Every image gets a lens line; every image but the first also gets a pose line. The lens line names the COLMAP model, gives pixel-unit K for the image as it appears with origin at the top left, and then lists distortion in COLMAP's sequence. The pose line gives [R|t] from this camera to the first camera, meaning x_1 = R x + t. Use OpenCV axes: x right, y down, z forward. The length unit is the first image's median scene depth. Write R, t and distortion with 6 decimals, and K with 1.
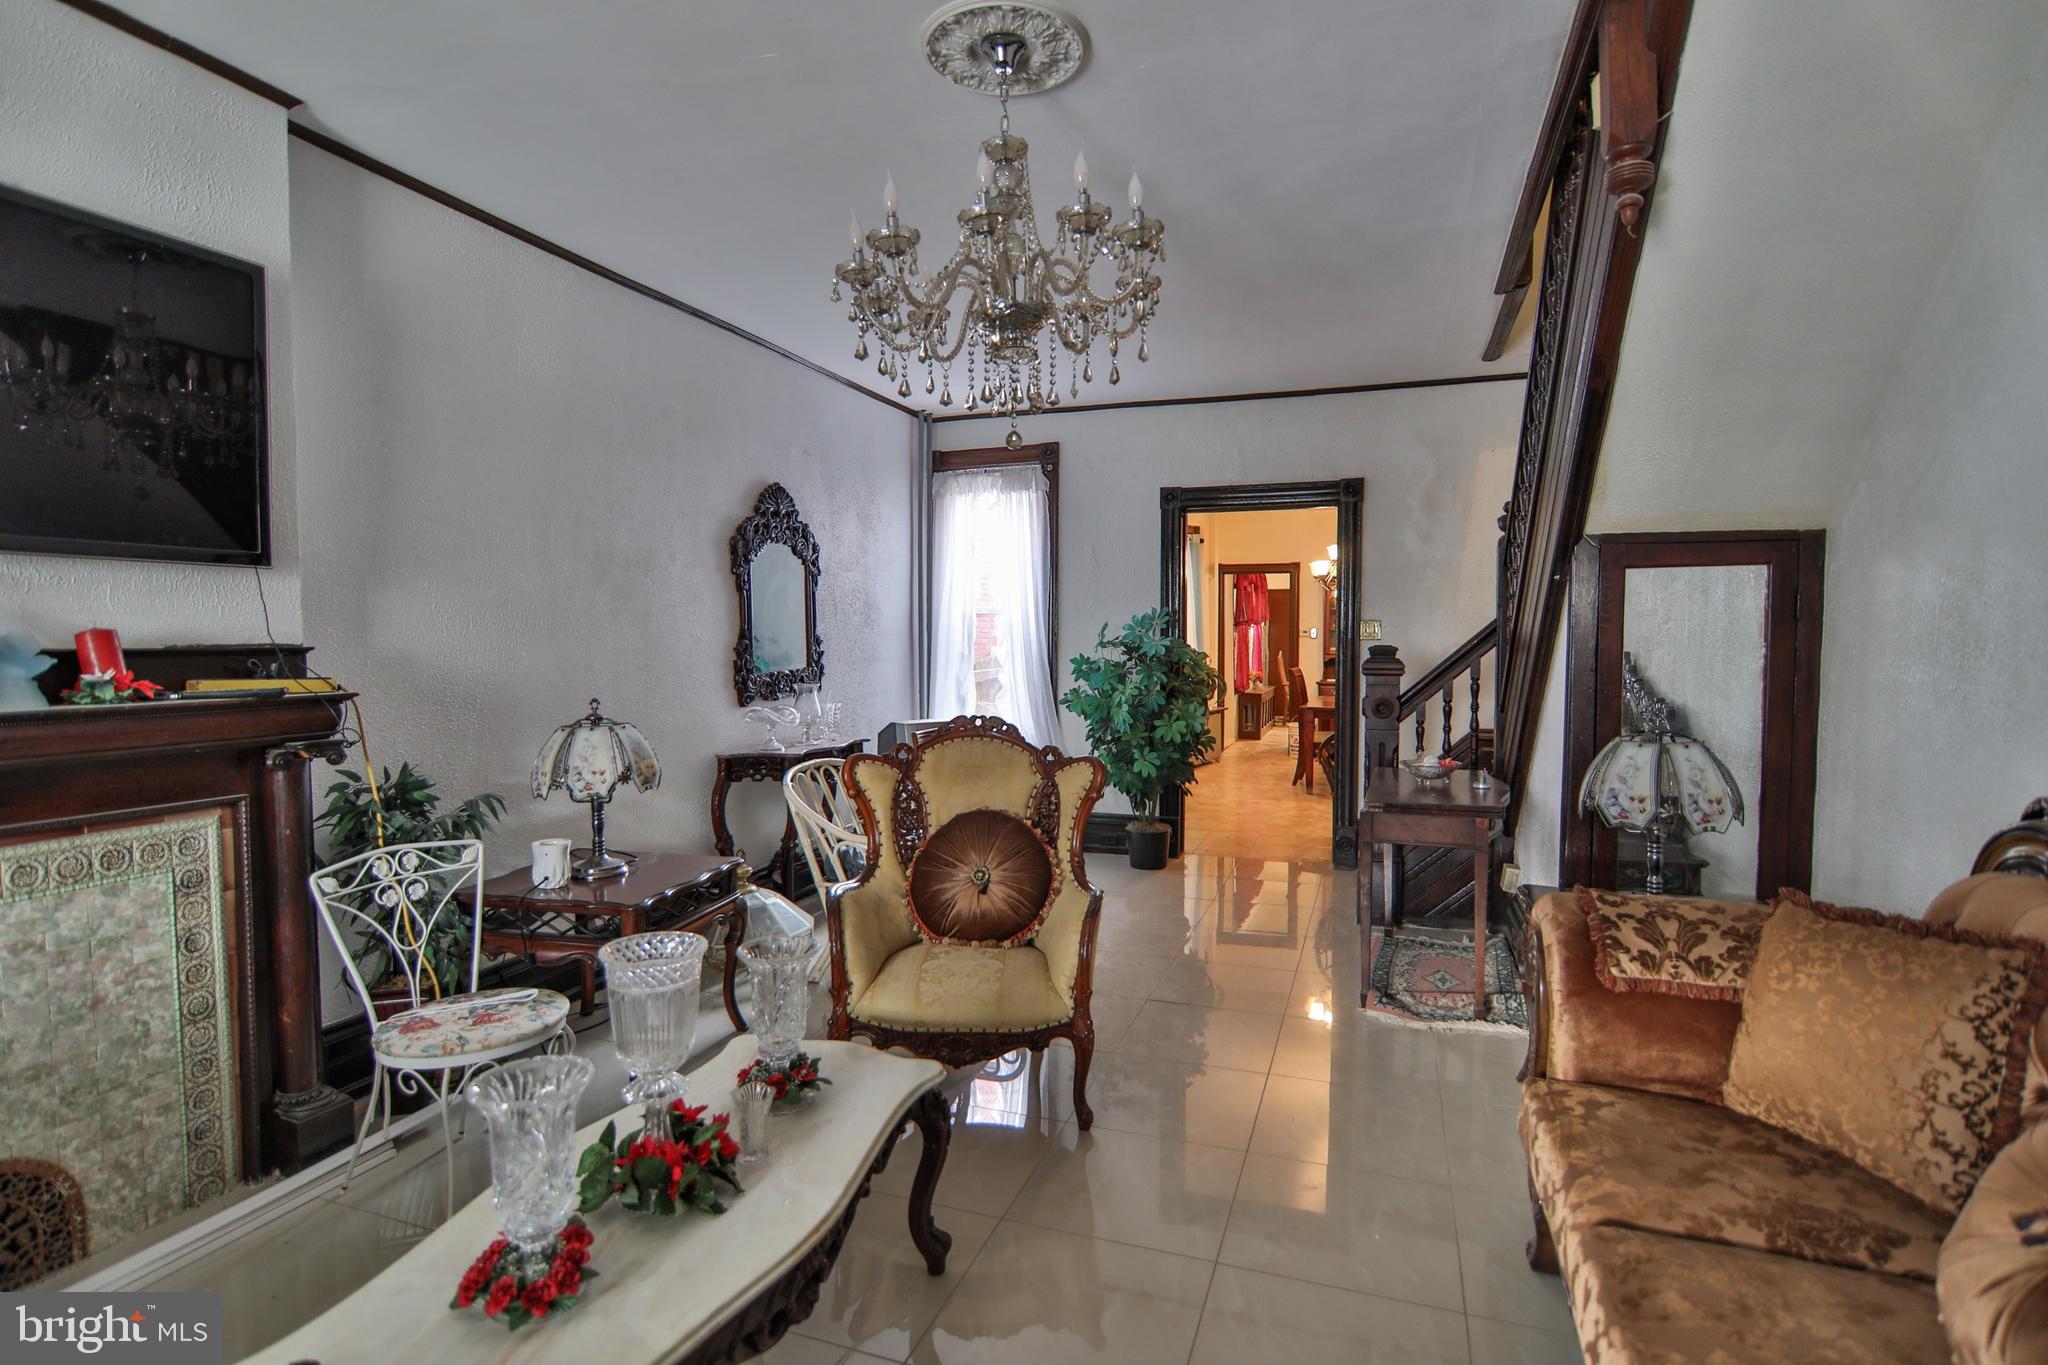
lens RADIAL K [[997.3, 0, 1029.2], [0, 997.3, 684.3], [0, 0, 1]] dist [-0.016955, 0.000460]
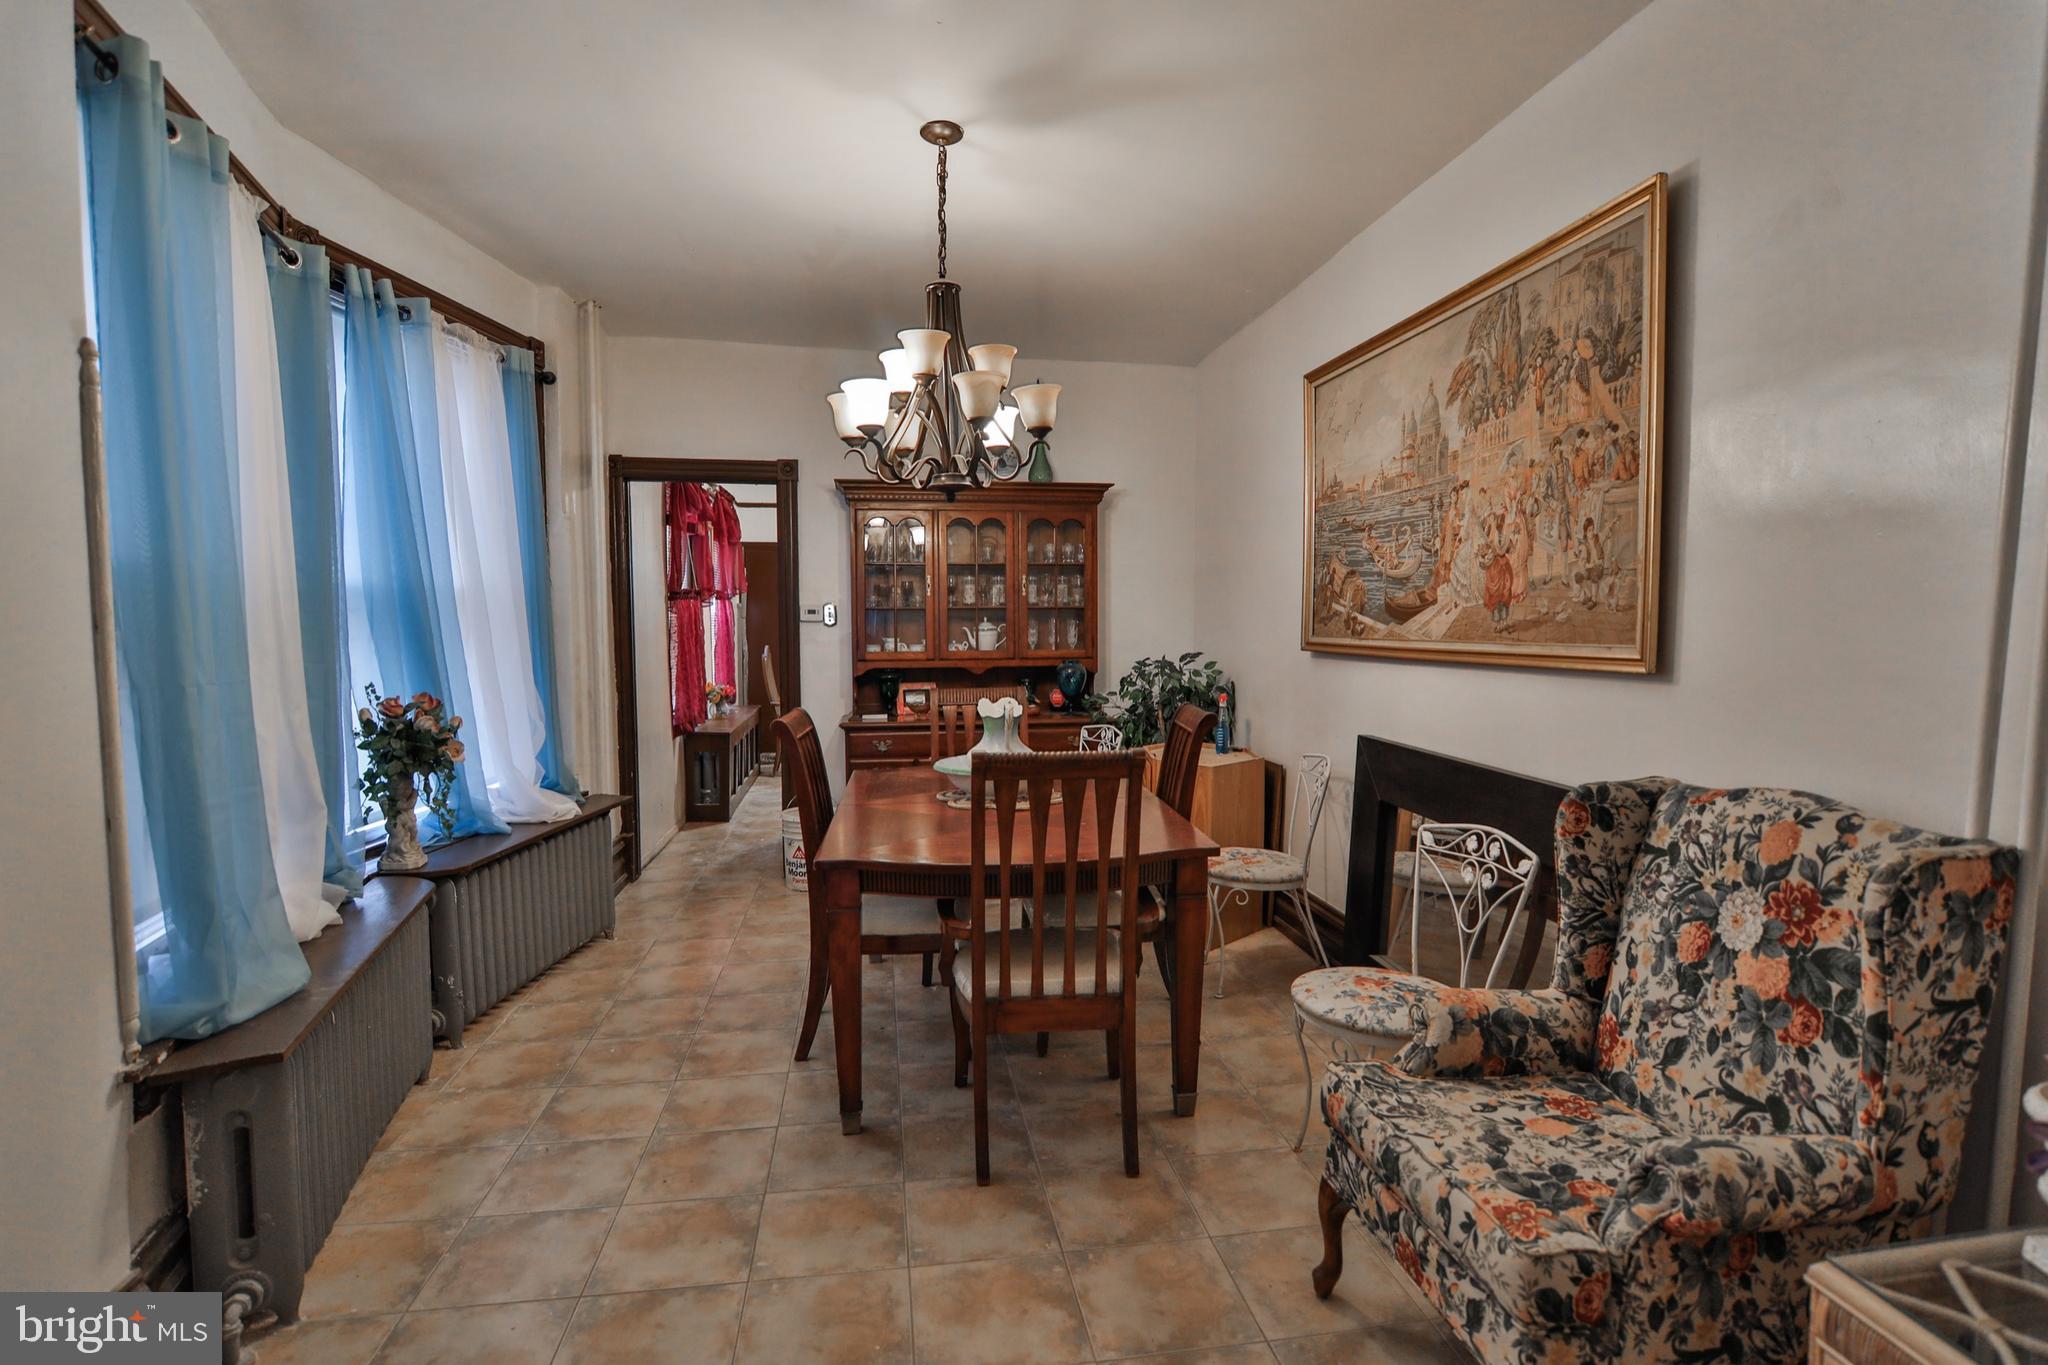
lens RADIAL K [[997.3, 0, 1029.2], [0, 997.3, 684.3], [0, 0, 1]] dist [-0.016955, 0.000460]
pose [[0.879256, -0.028356, 0.475506, 0.600375], [0.021957, 0.999578, 0.019008, -0.104347], [-0.475844, -0.006272, 0.879507, 2.260140]]
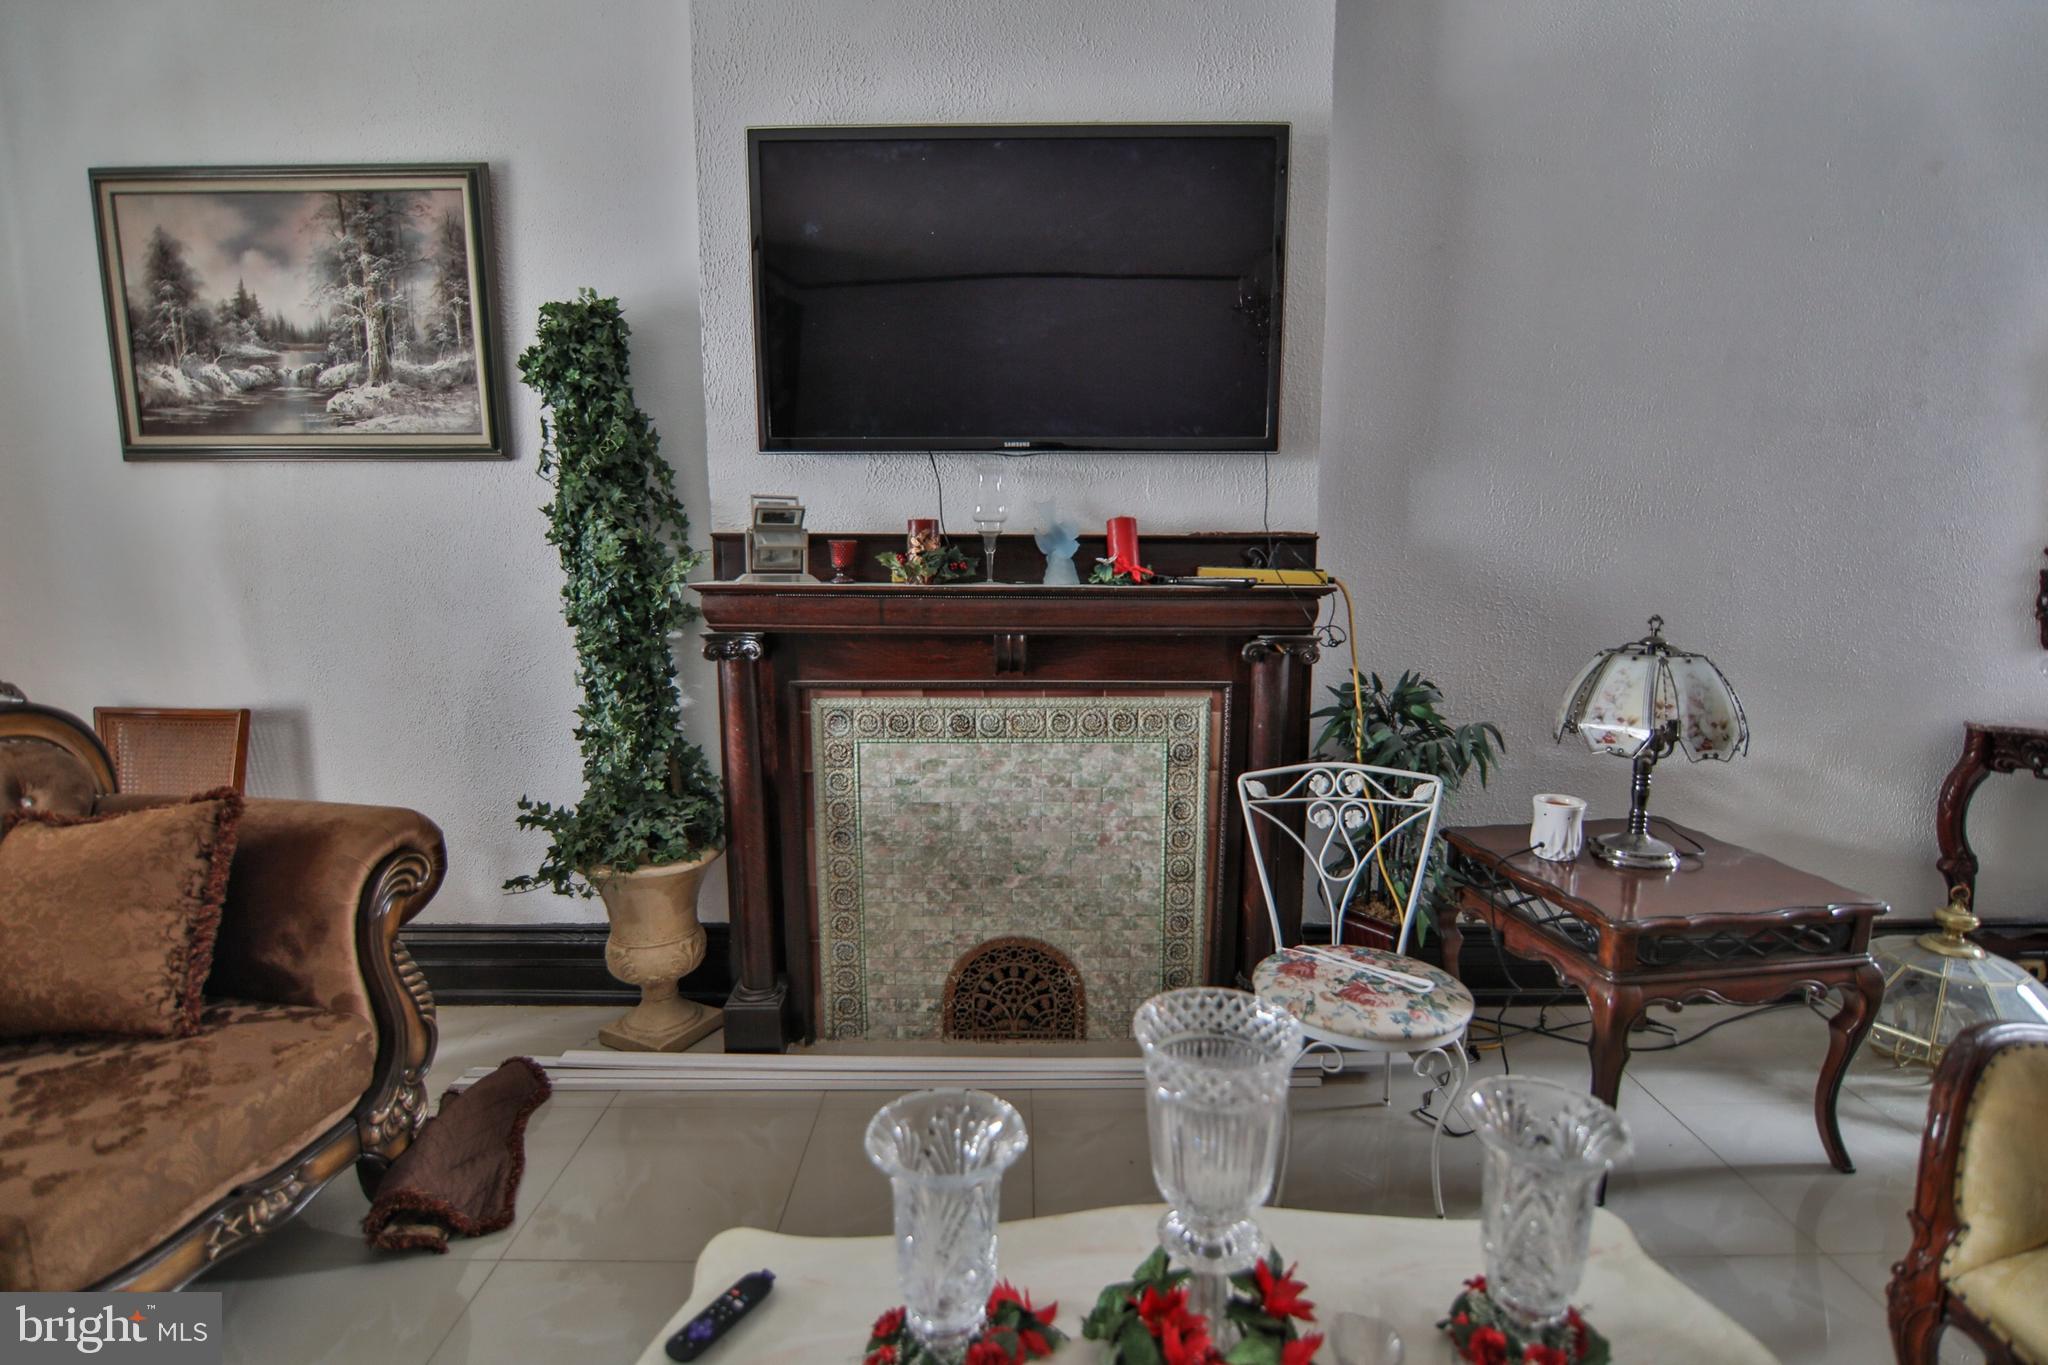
lens RADIAL K [[997.3, 0, 1029.2], [0, 997.3, 684.3], [0, 0, 1]] dist [-0.016955, 0.000460]
pose [[0.351044, 0.147131, -0.924727, 0.082693], [-0.047666, 0.989105, 0.139279, -0.018971], [0.935145, -0.004815, 0.354232, 0.445873]]
